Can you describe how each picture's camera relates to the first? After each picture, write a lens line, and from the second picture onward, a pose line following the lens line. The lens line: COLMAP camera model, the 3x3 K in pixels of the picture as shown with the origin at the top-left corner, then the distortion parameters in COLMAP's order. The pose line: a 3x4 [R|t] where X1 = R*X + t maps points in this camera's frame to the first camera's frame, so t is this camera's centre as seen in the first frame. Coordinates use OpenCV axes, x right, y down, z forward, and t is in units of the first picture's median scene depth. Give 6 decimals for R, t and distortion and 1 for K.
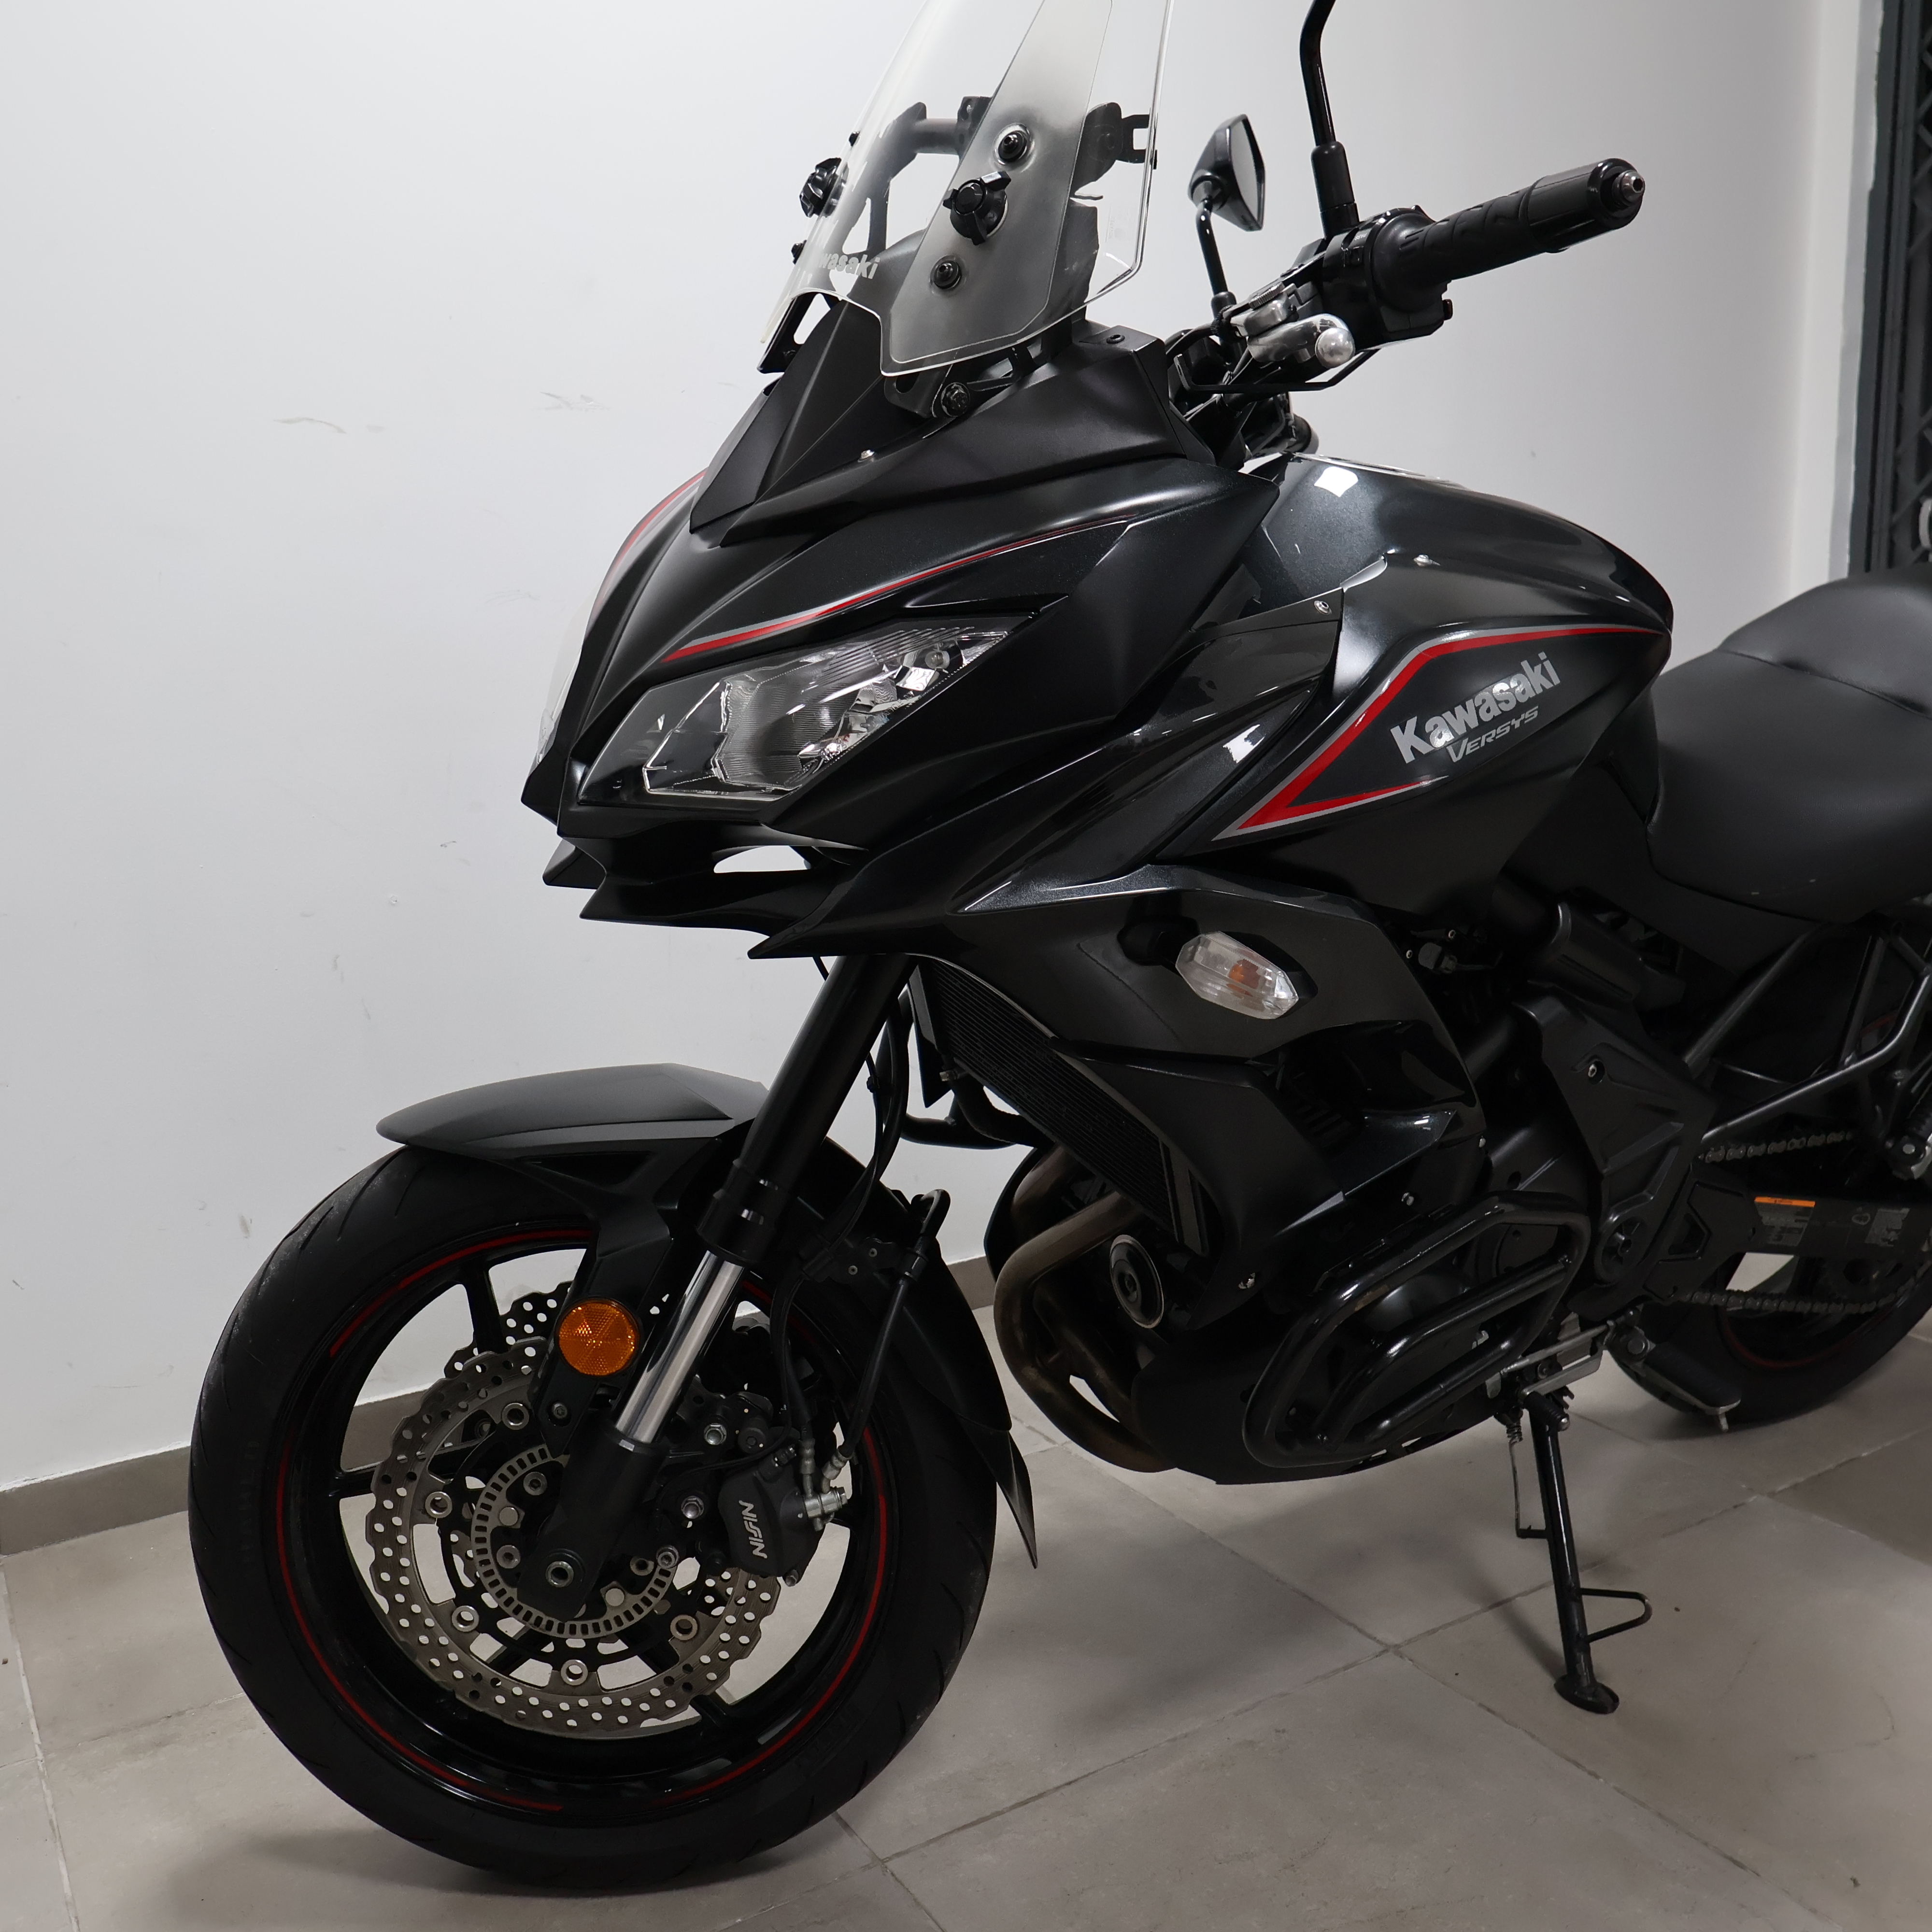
lens RADIAL K [[1874.8, 0, 968.3], [0, 1874.8, 950.1], [0, 0, 1]] dist [0.008052, 0.000000]
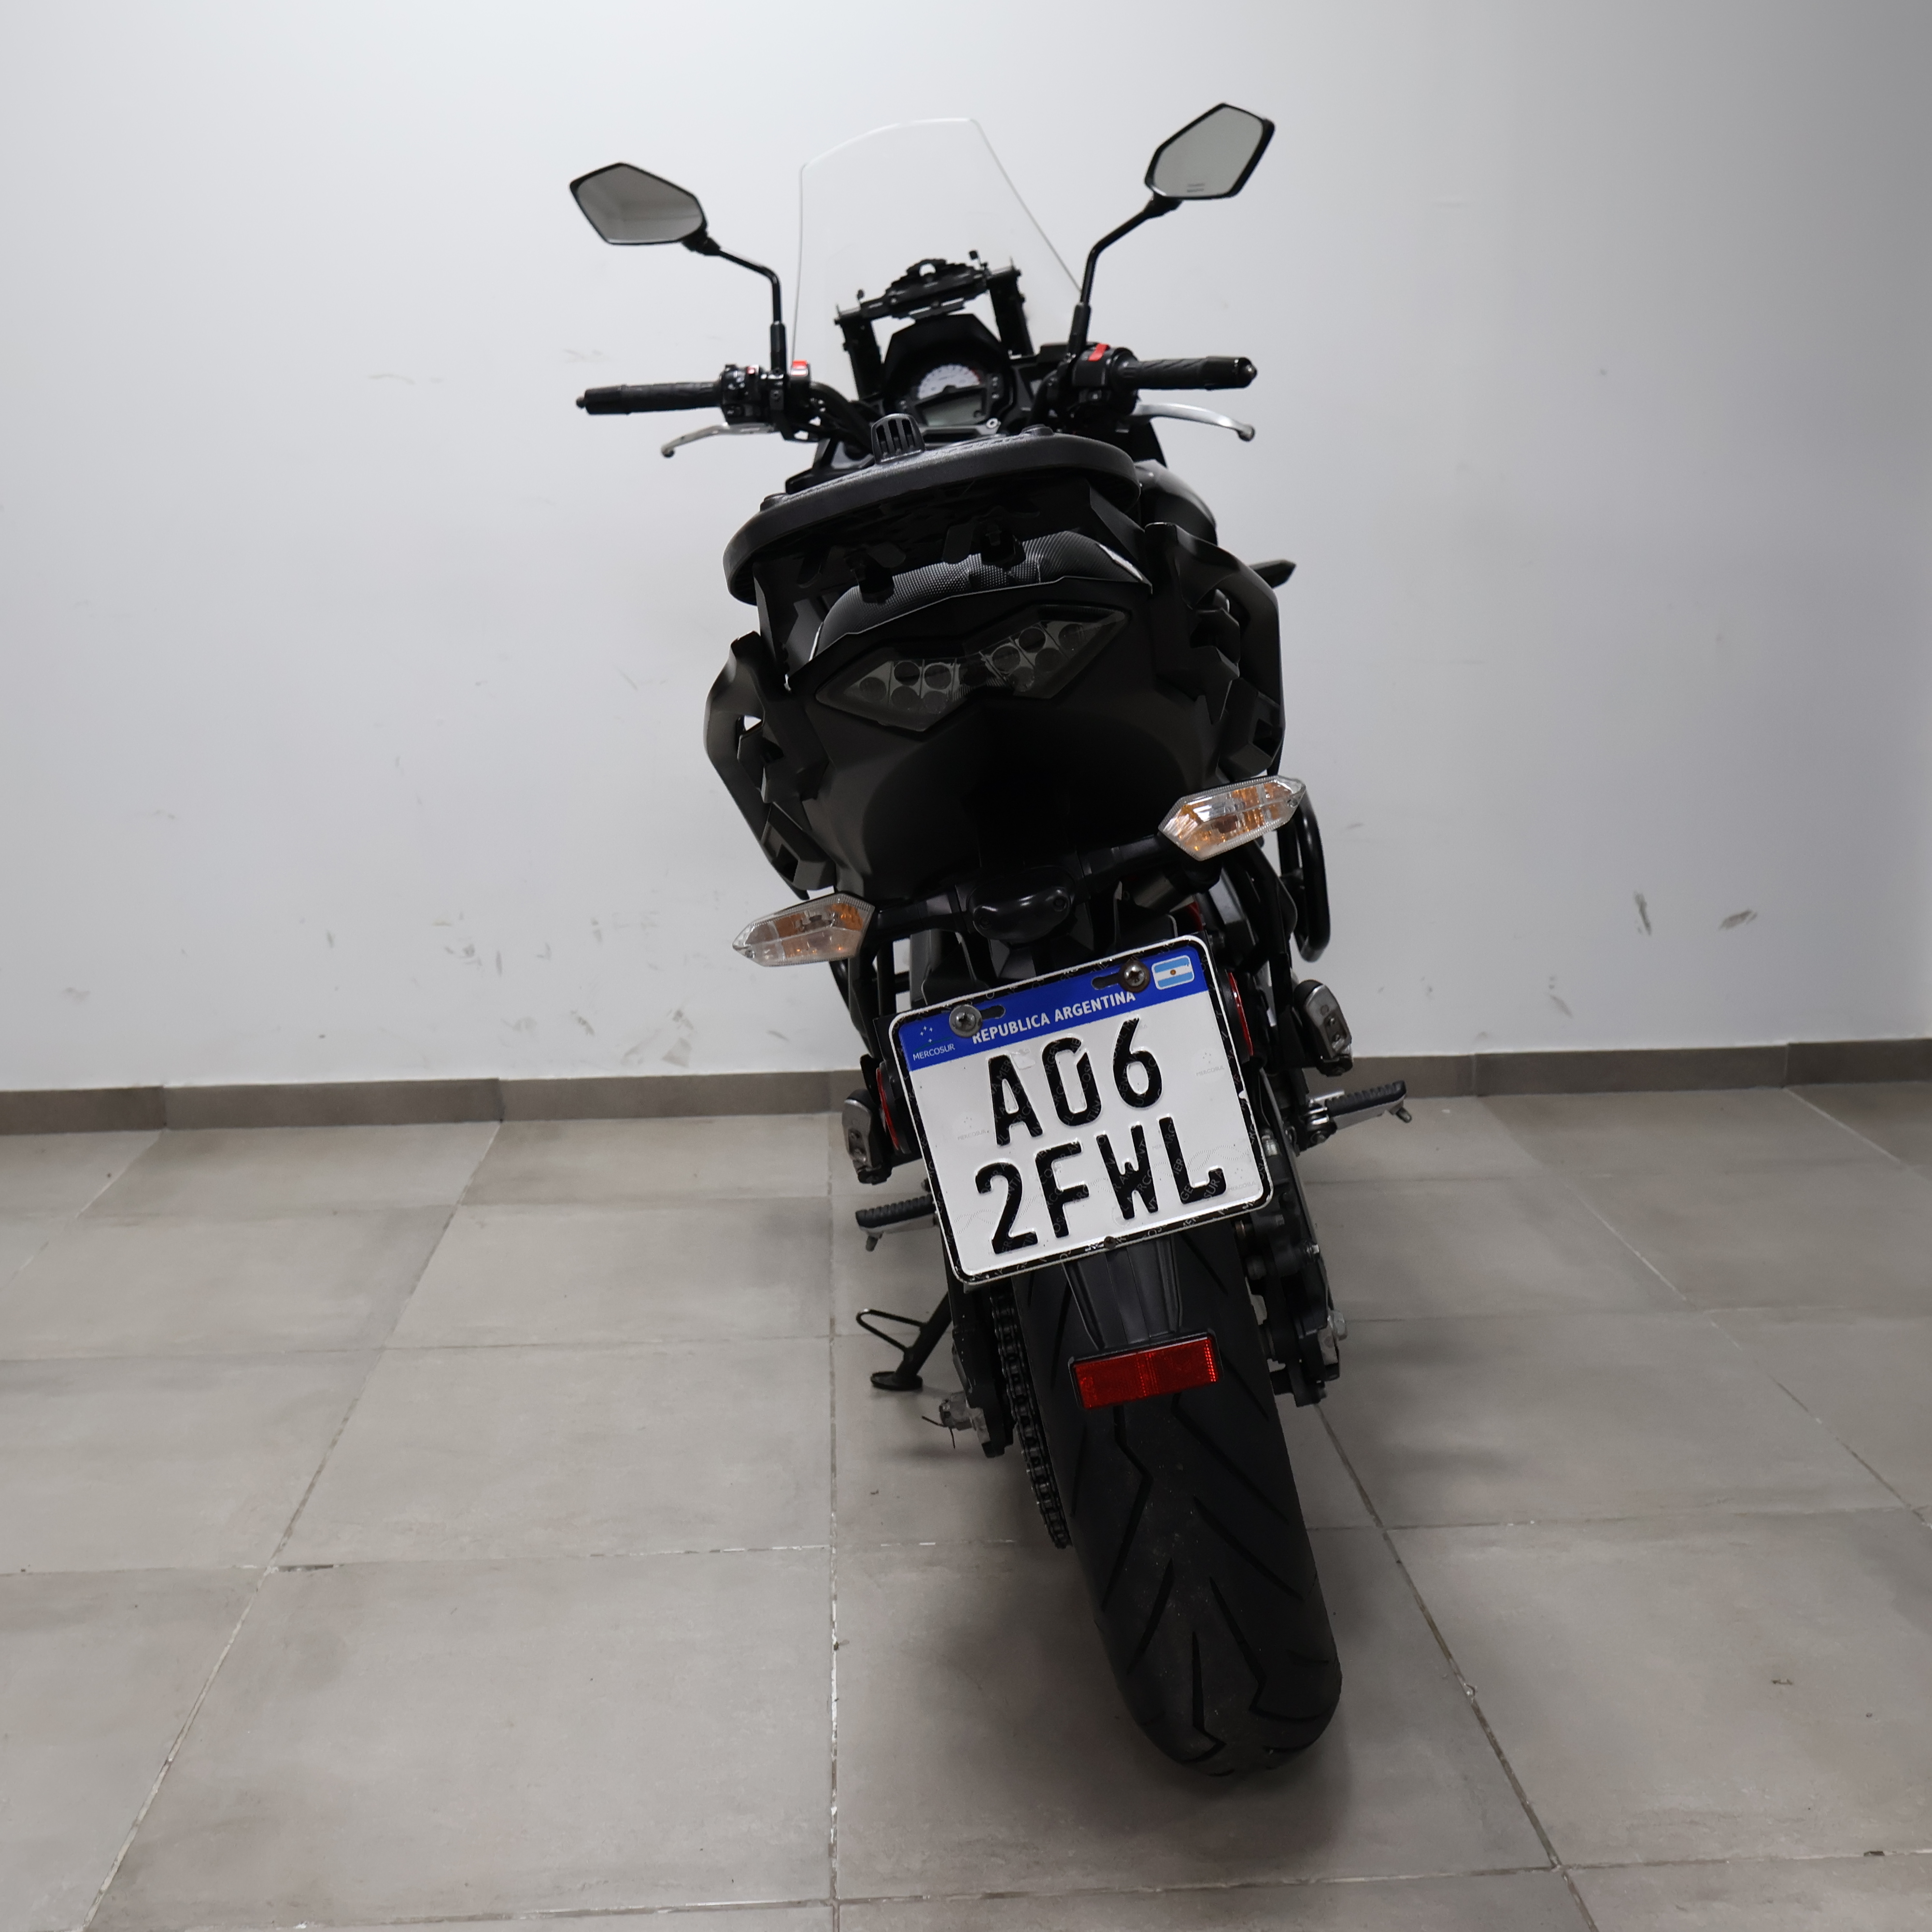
lens RADIAL K [[2165.7, 0, 973.3], [0, 2165.7, 953.2], [0, 0, 1]] dist [0.009537, 0.000000]
pose [[0.882358, 0.124409, -0.453836, 1.345559], [-0.103031, 0.992094, 0.071647, -0.018661], [0.459162, -0.016459, 0.888200, -0.421758]]
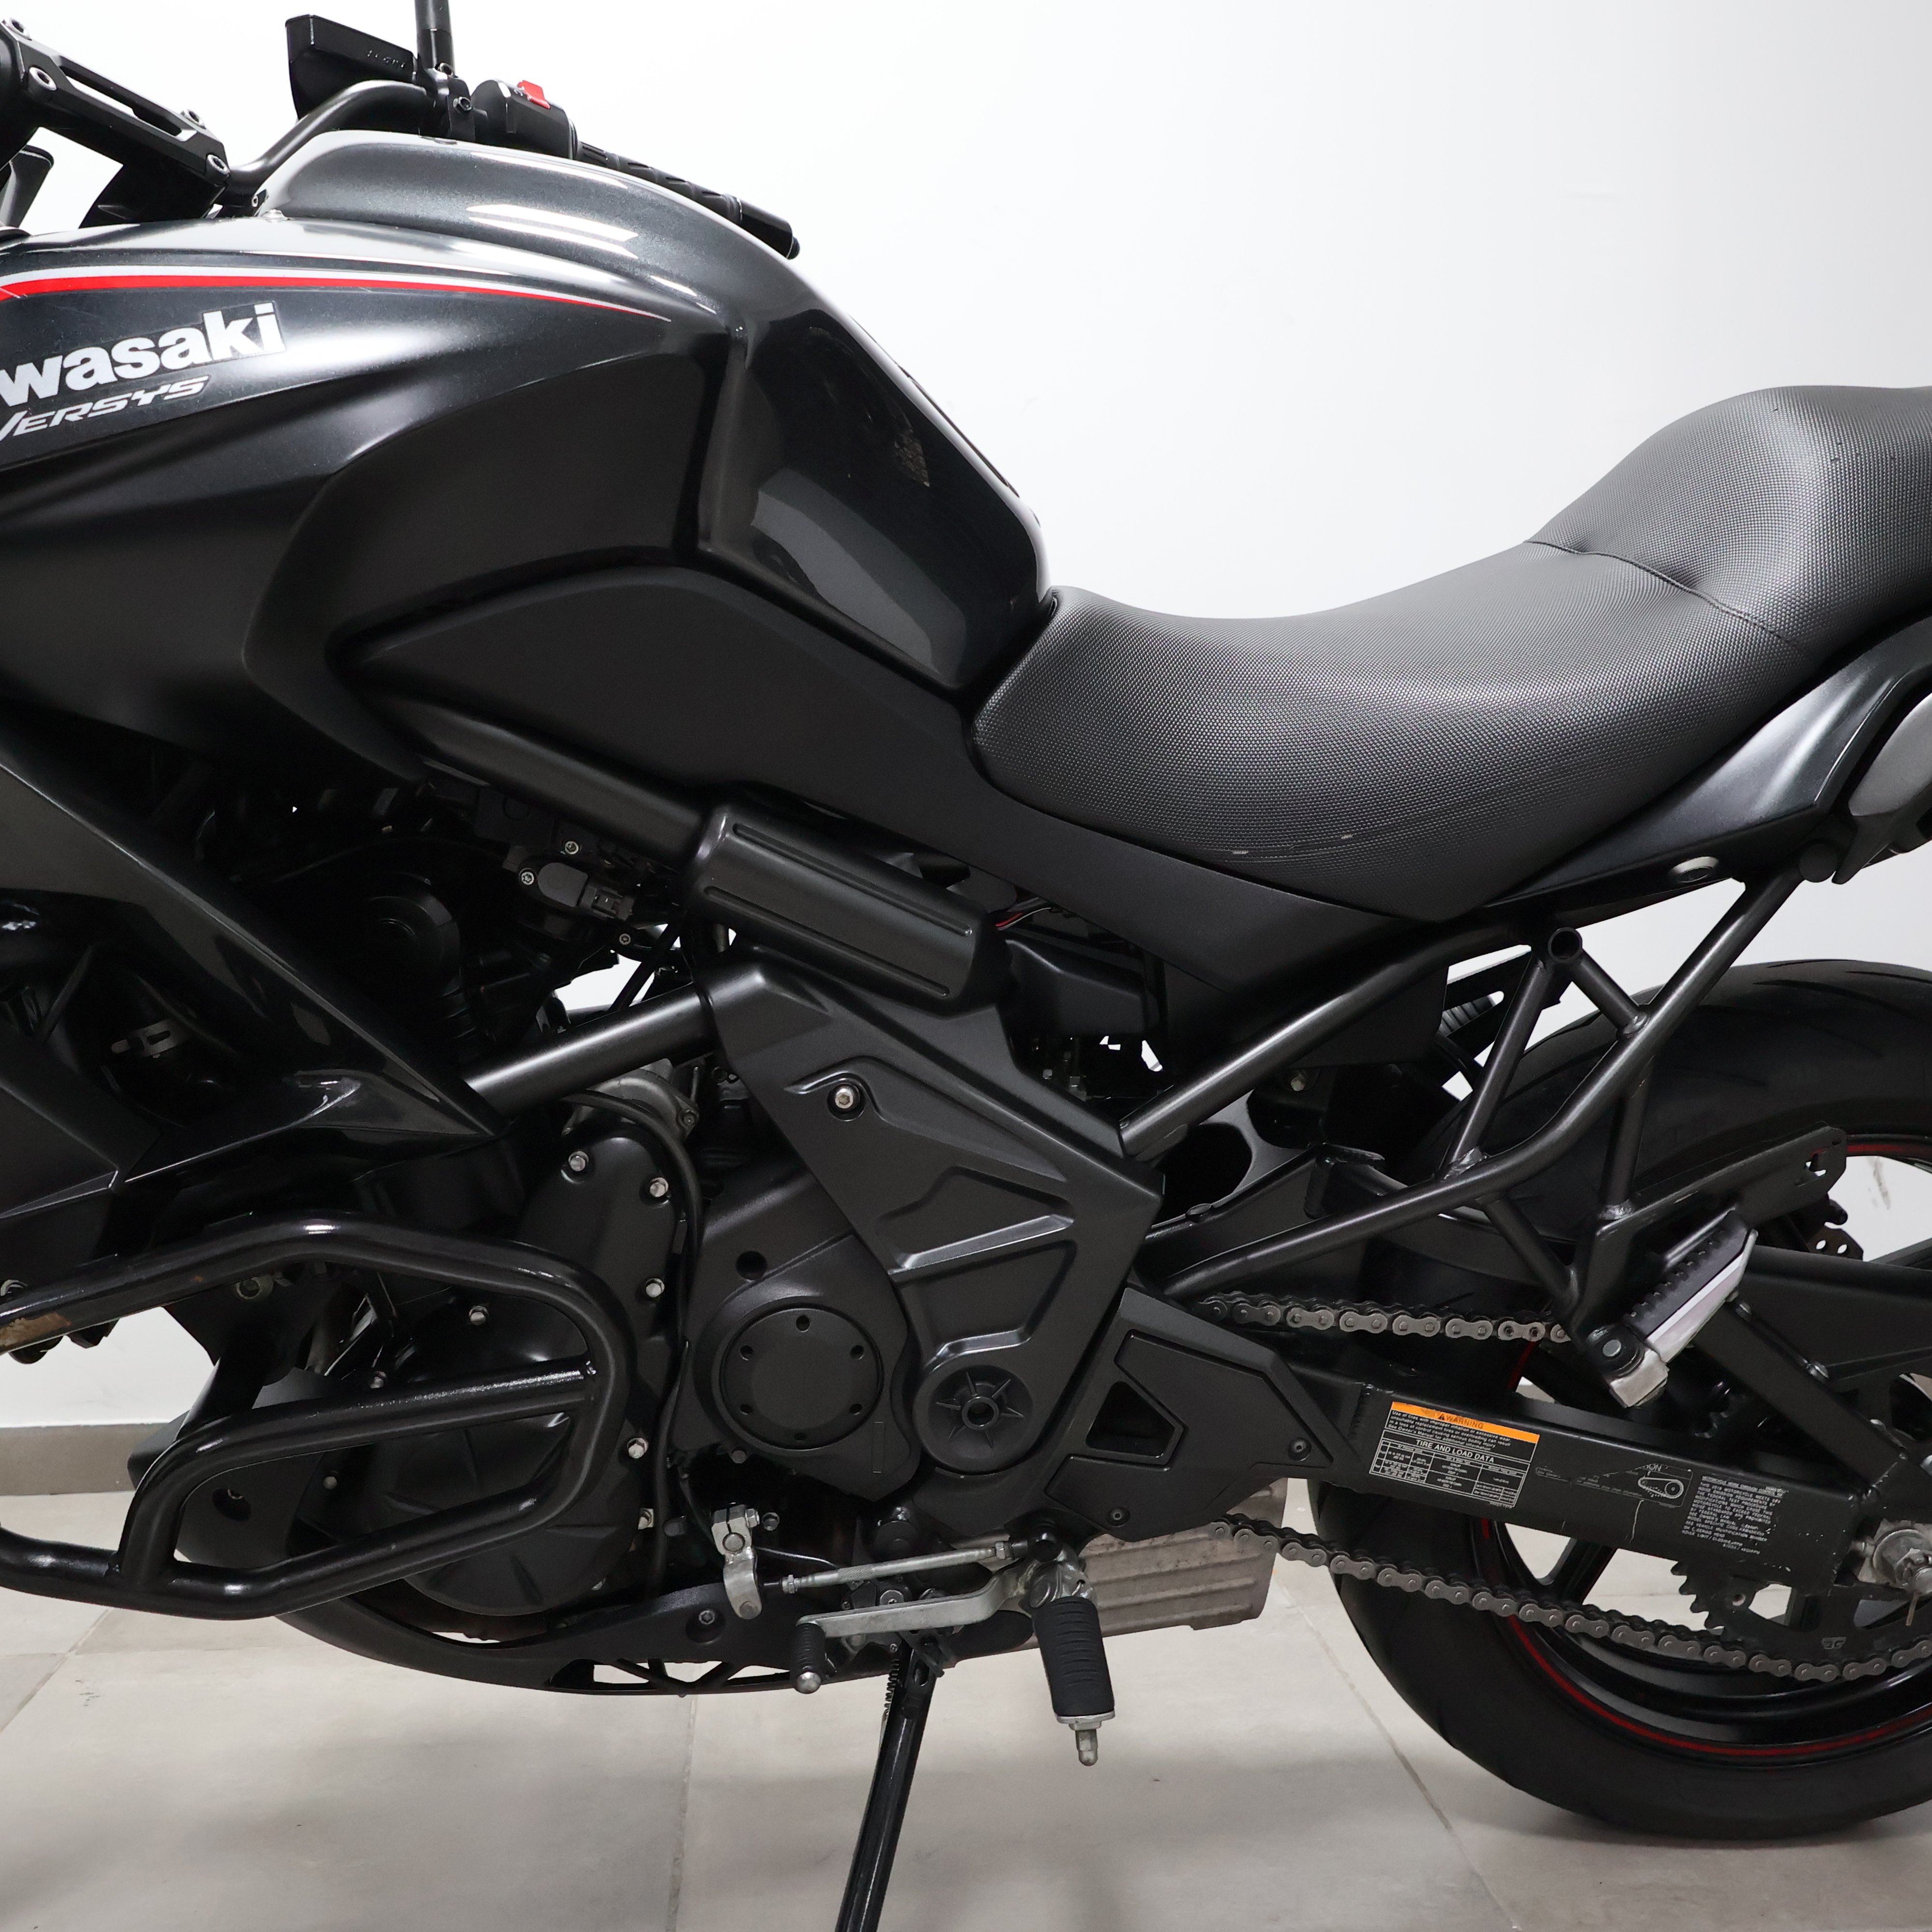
lens RADIAL K [[1874.8, 0, 975.0], [0, 1874.8, 958.2], [0, 0, 1]] dist [0.008052, 0.000000]
pose [[0.897932, 0.056566, -0.436484, 0.812100], [-0.106273, 0.990229, -0.090296, 0.088478], [0.427111, 0.127466, 0.895169, 0.579669]]
